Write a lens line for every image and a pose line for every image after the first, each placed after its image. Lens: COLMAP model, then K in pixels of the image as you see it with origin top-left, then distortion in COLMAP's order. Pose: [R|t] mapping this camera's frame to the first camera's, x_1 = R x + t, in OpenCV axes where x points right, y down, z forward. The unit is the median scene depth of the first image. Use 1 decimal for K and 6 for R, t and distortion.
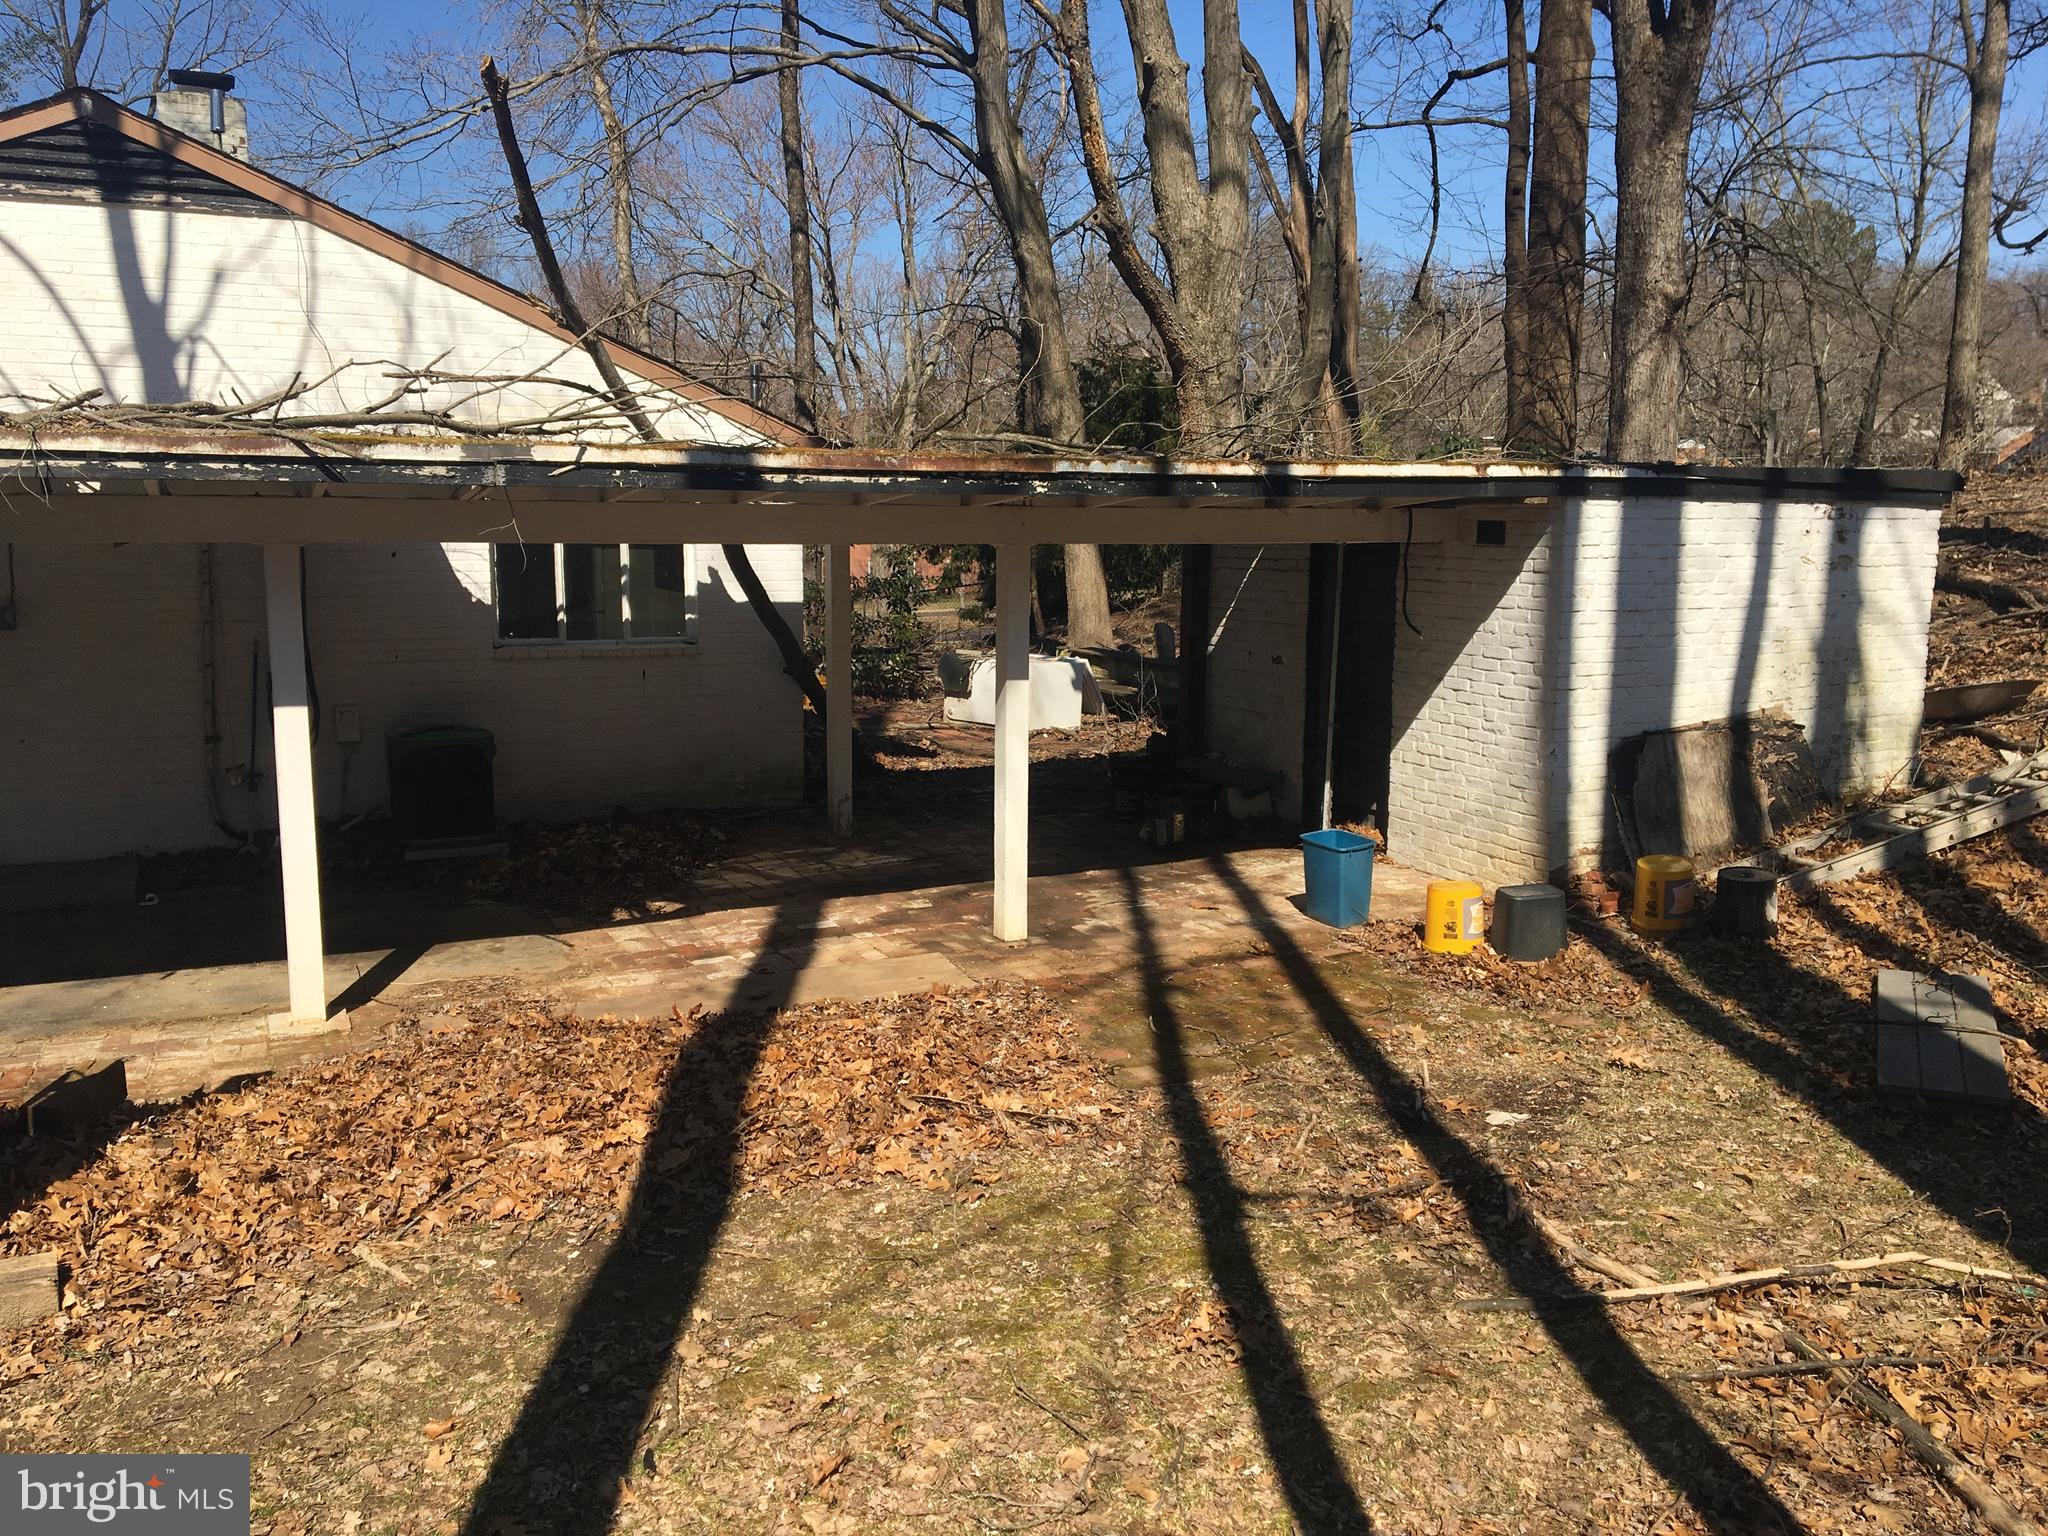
lens RADIAL K [[1723.4, 0, 1023.7], [0, 1723.4, 768.4], [0, 0, 1]] dist [0.086963, -0.110507]
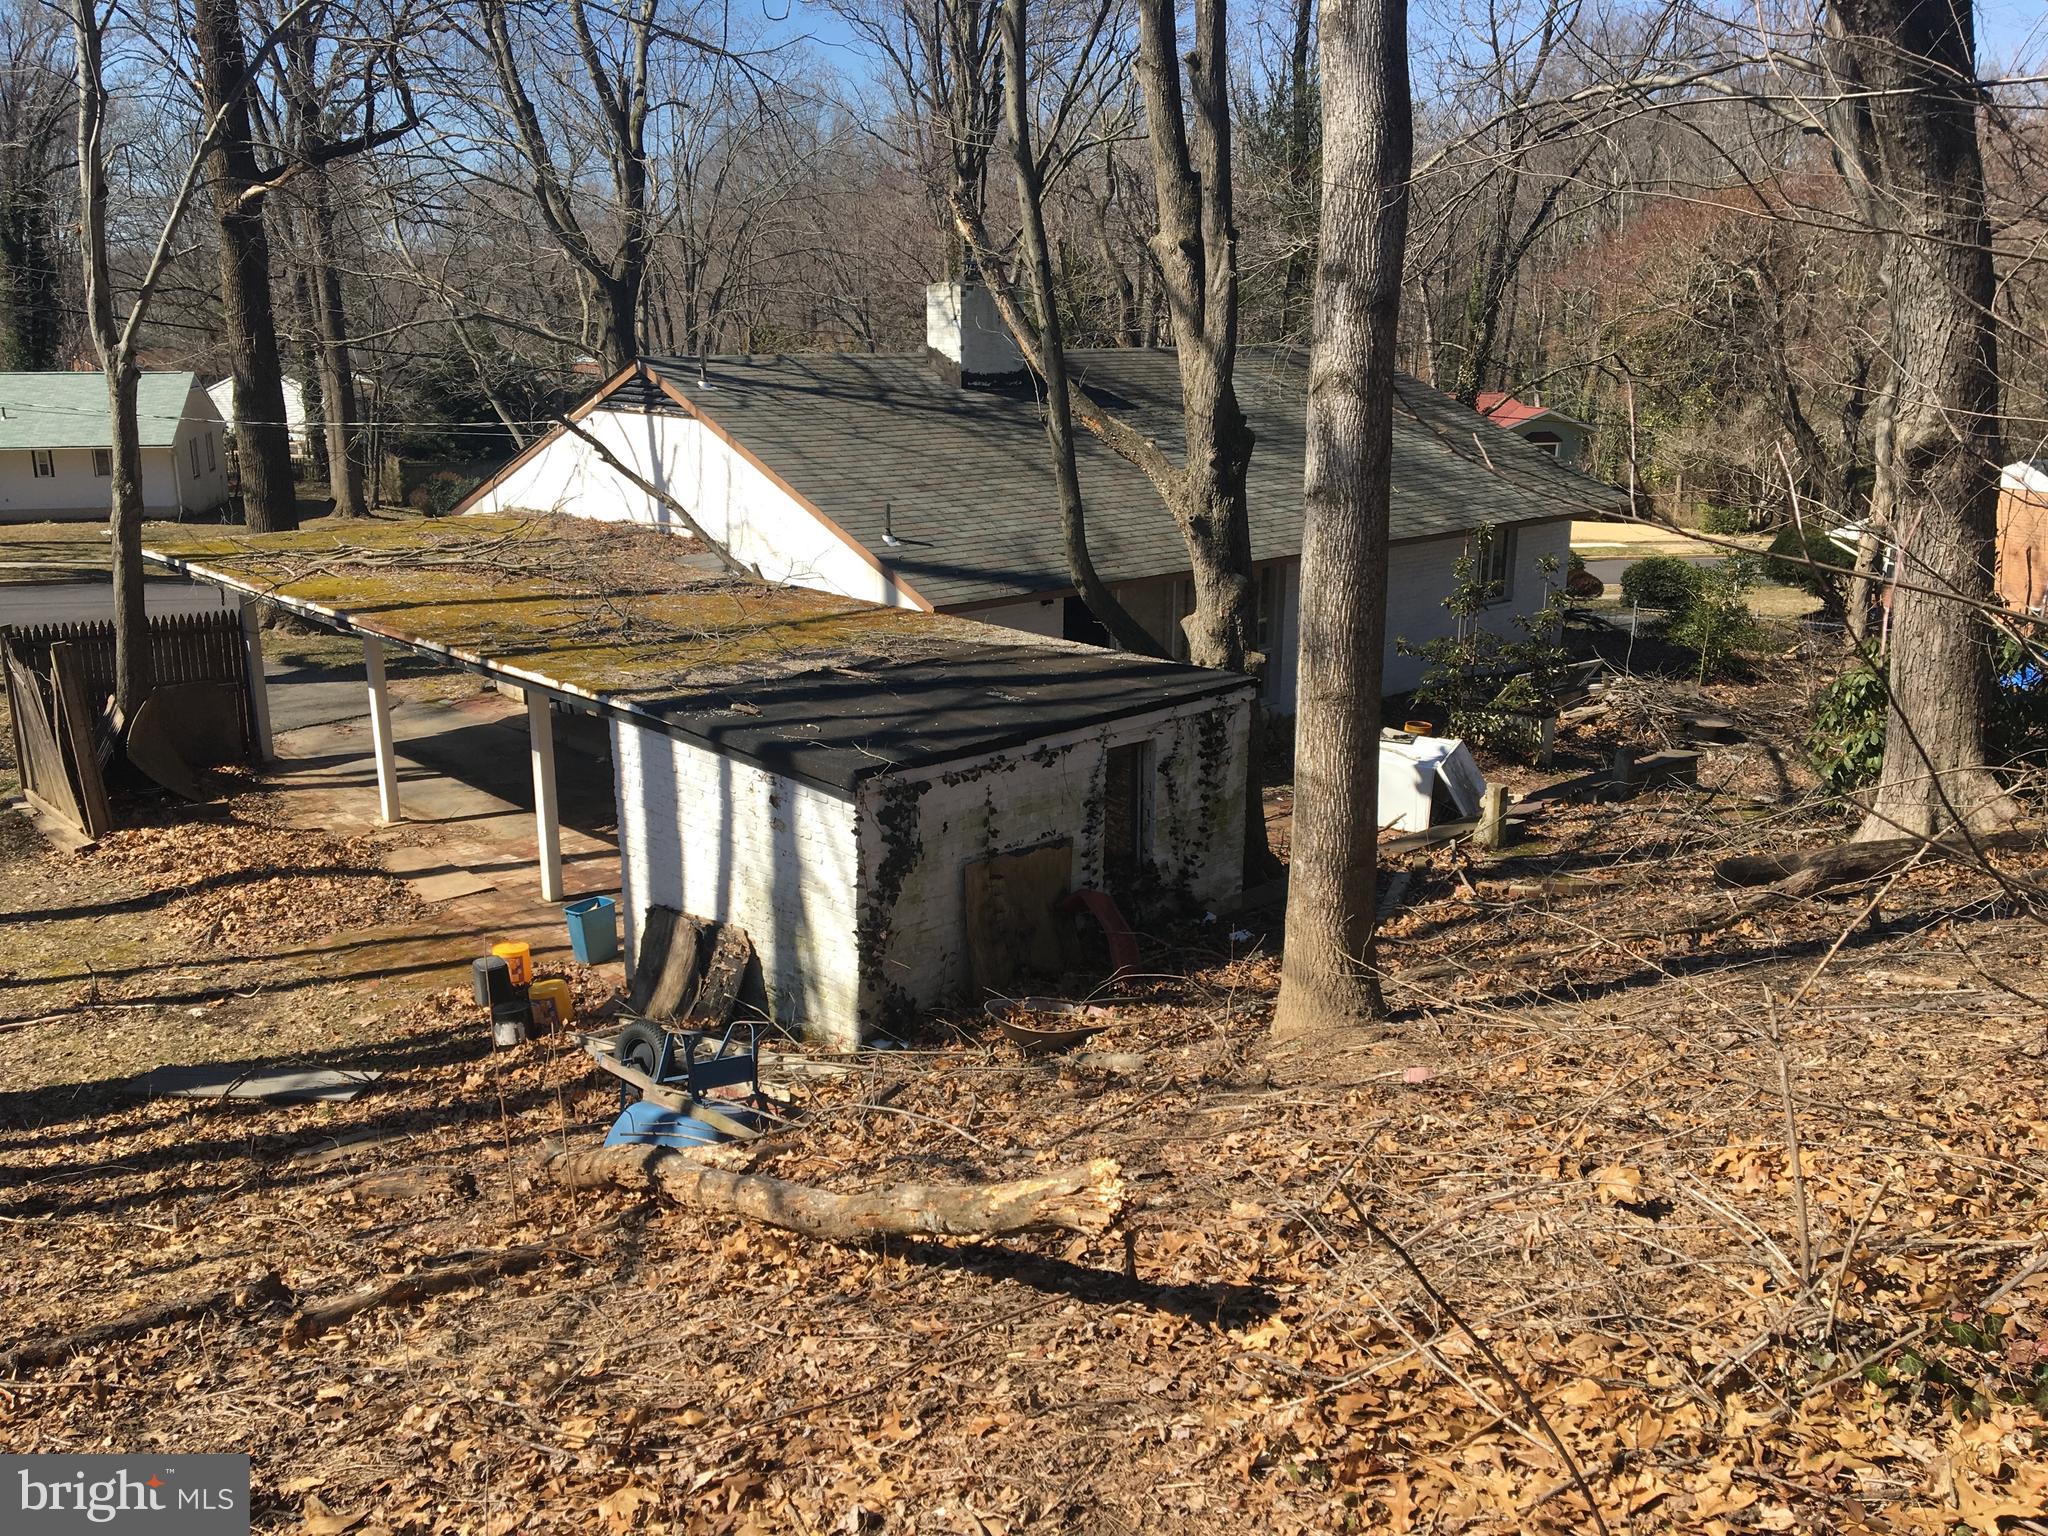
lens RADIAL K [[1723.4, 0, 1024.6], [0, 1723.4, 768.4], [0, 0, 1]] dist [0.086963, -0.110507]
pose [[0.314218, 0.241356, -0.918158, 1.488740], [-0.146341, 0.967898, 0.204349, -0.392874], [0.938004, 0.070154, 0.339451, 0.757769]]
